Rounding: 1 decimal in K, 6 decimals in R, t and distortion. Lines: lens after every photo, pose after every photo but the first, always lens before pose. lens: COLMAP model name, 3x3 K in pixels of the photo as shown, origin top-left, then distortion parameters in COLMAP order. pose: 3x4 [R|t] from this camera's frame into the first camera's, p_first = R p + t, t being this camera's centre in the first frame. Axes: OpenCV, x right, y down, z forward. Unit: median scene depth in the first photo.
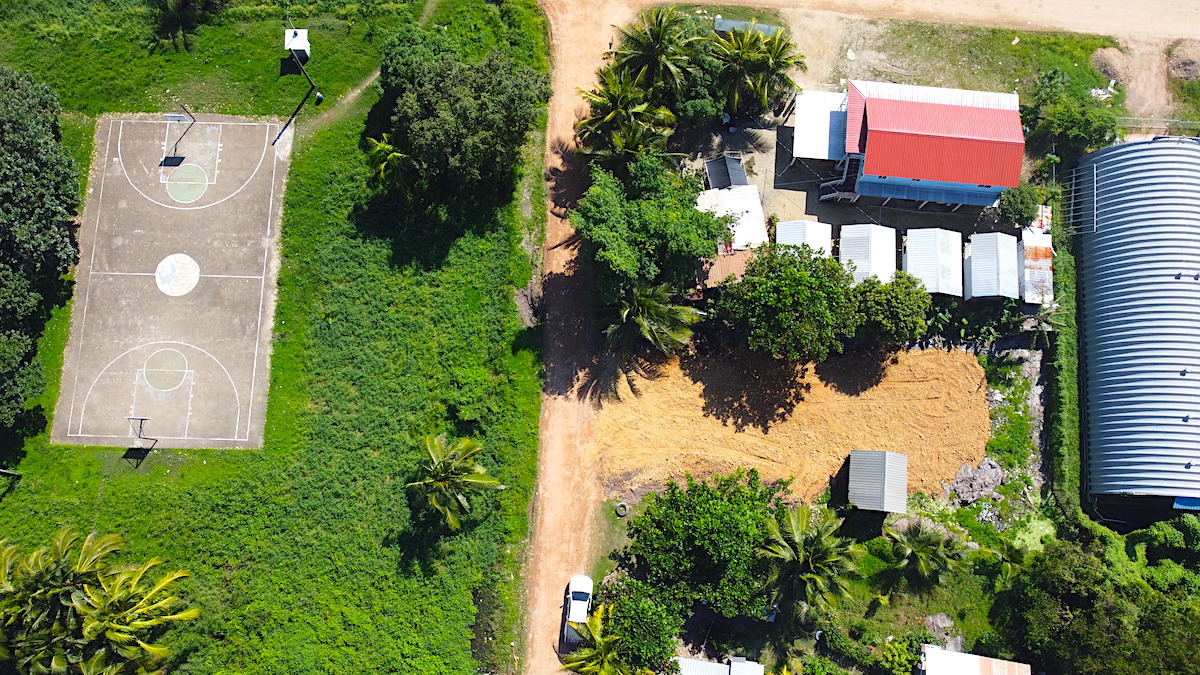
lens RADIAL K [[870.4, 0, 599.5], [0, 870.4, 336.9], [0, 0, 1]] dist [0.006177, 0.002043]
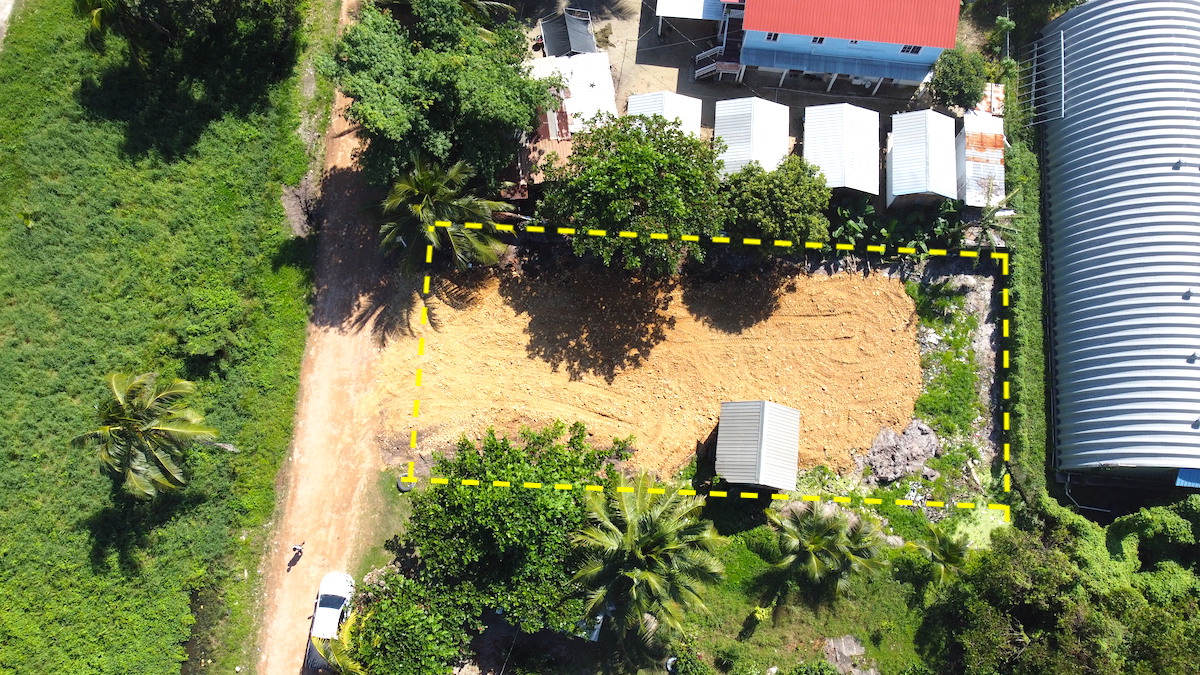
lens RADIAL K [[870.4, 0, 601.0], [0, 870.4, 339.1], [0, 0, 1]] dist [0.006177, 0.002043]
pose [[0.999778, 0.013669, -0.016052, 0.196035], [-0.014580, 0.998205, -0.058084, 0.118538], [0.015230, 0.058305, 0.998183, 0.274496]]
